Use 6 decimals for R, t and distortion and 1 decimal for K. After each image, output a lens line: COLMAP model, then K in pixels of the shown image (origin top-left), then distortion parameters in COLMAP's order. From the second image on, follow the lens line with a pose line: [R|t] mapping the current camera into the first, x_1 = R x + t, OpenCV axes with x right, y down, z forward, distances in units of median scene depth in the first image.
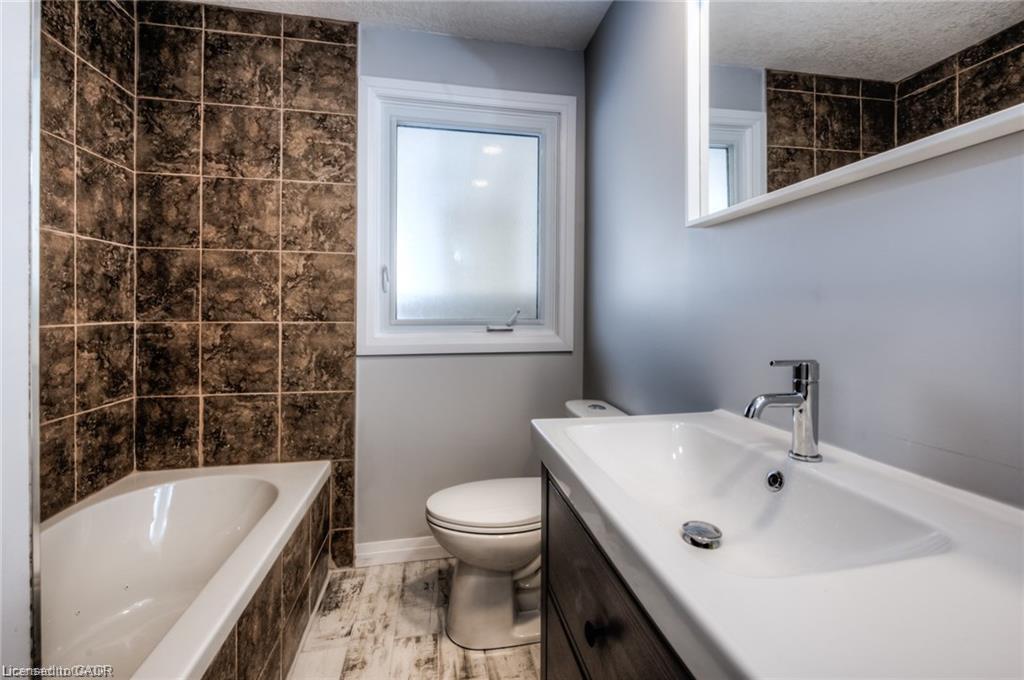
lens RADIAL K [[432.4, 0, 518.8], [0, 432.4, 323.8], [0, 0, 1]] dist [-0.002240, -0.000348]
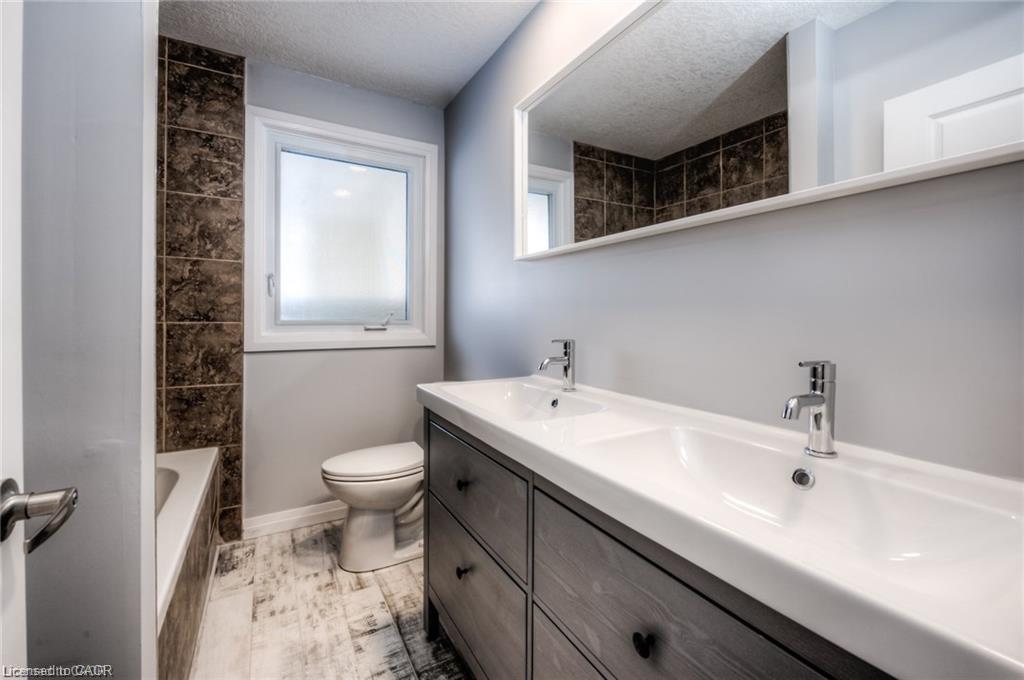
lens RADIAL K [[432.4, 0, 518.8], [0, 432.4, 323.8], [0, 0, 1]] dist [-0.002240, -0.000348]
pose [[0.941000, -0.000425, 0.338407, -0.082495], [0.003516, 0.999958, -0.008520, 0.012039], [-0.338389, 0.009207, 0.940961, -0.307265]]
